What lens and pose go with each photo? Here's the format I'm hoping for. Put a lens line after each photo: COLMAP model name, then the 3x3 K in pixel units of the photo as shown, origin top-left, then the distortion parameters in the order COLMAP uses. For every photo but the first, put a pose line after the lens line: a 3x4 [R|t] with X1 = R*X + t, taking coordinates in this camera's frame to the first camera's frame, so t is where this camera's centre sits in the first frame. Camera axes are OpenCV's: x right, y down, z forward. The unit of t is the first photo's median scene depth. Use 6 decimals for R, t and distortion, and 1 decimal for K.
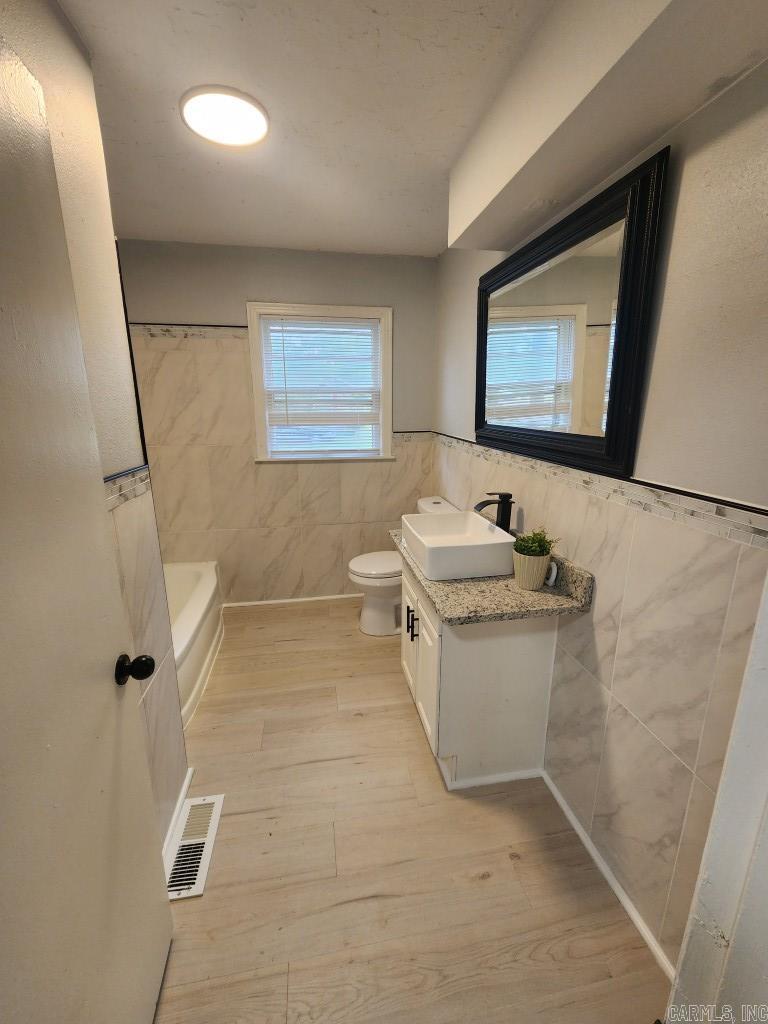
lens RADIAL K [[421.6, 0, 387.1], [0, 421.6, 503.5], [0, 0, 1]] dist [-0.000008, -0.000317]
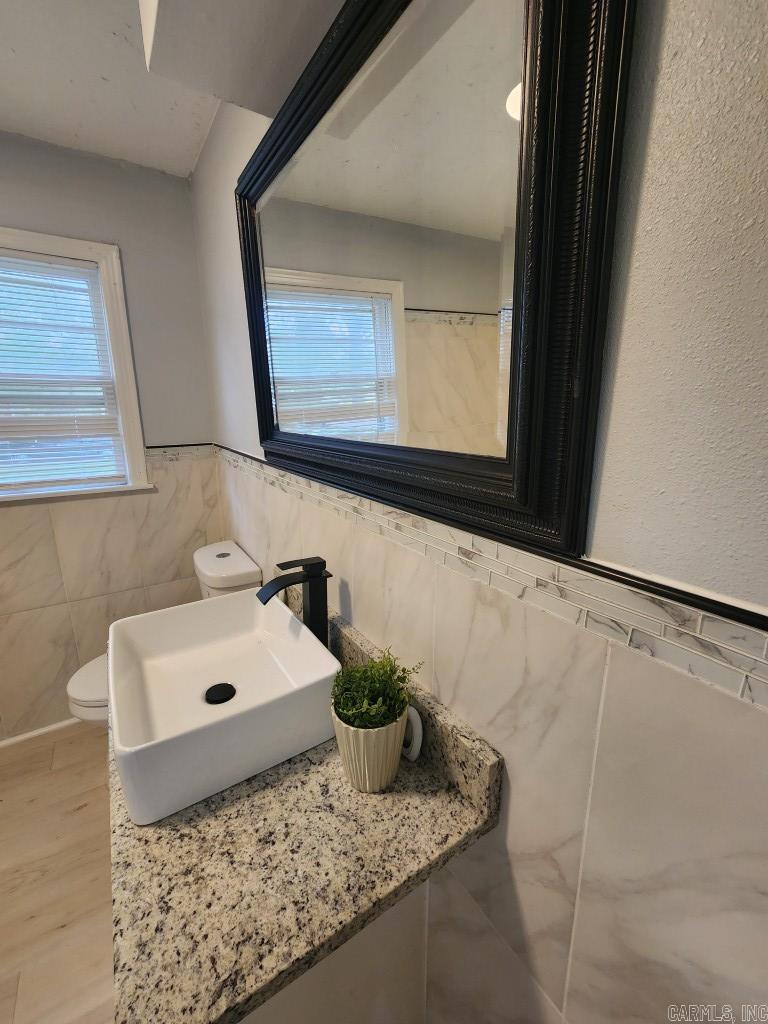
lens RADIAL K [[421.6, 0, 387.1], [0, 421.6, 503.5], [0, 0, 1]] dist [-0.000008, -0.000317]
pose [[0.922197, -0.089372, 0.376251, 0.172717], [0.094737, 0.995493, 0.004260, -0.089764], [-0.374936, 0.031716, 0.926508, 0.467225]]
